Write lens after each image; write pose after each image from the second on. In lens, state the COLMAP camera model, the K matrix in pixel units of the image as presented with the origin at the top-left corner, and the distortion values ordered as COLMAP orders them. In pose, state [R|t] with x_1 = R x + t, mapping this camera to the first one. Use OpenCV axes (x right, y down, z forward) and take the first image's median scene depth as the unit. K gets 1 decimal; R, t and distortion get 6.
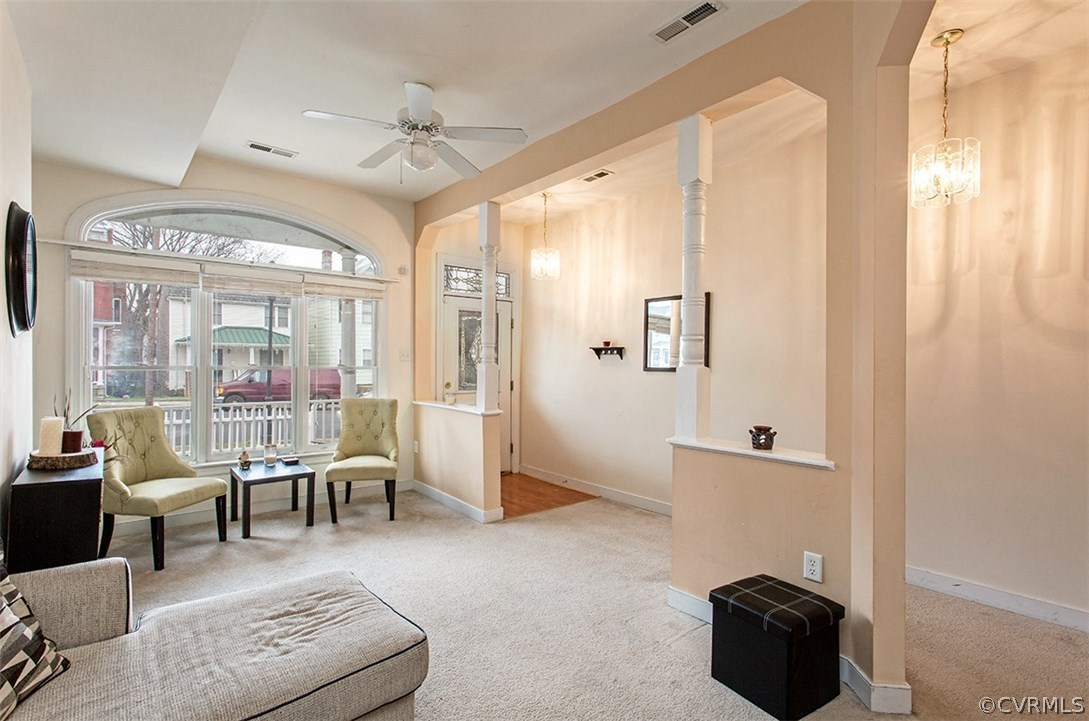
lens RADIAL K [[516.1, 0, 536.2], [0, 516.1, 363.3], [0, 0, 1]] dist [0.000023, -0.000534]
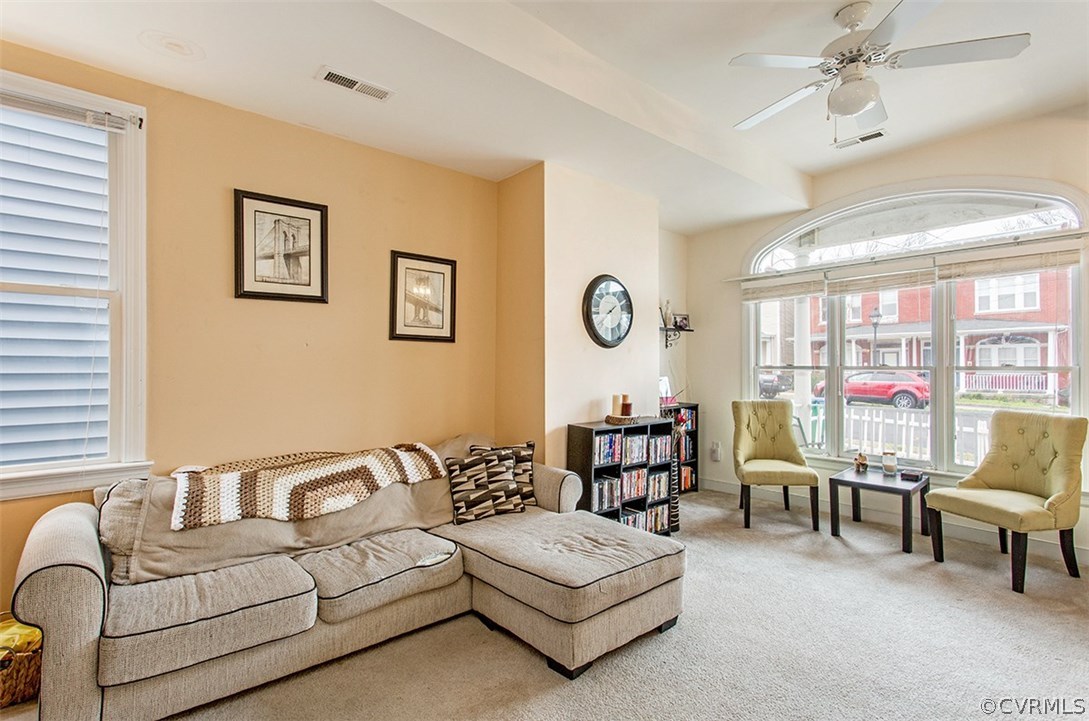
lens RADIAL K [[516.1, 0, 536.2], [0, 516.1, 363.3], [0, 0, 1]] dist [0.000023, -0.000534]
pose [[0.011175, -0.012123, -0.999864, 0.468356], [0.001860, 0.999925, -0.012103, 0.012245], [0.999936, -0.001724, 0.011197, 0.424313]]
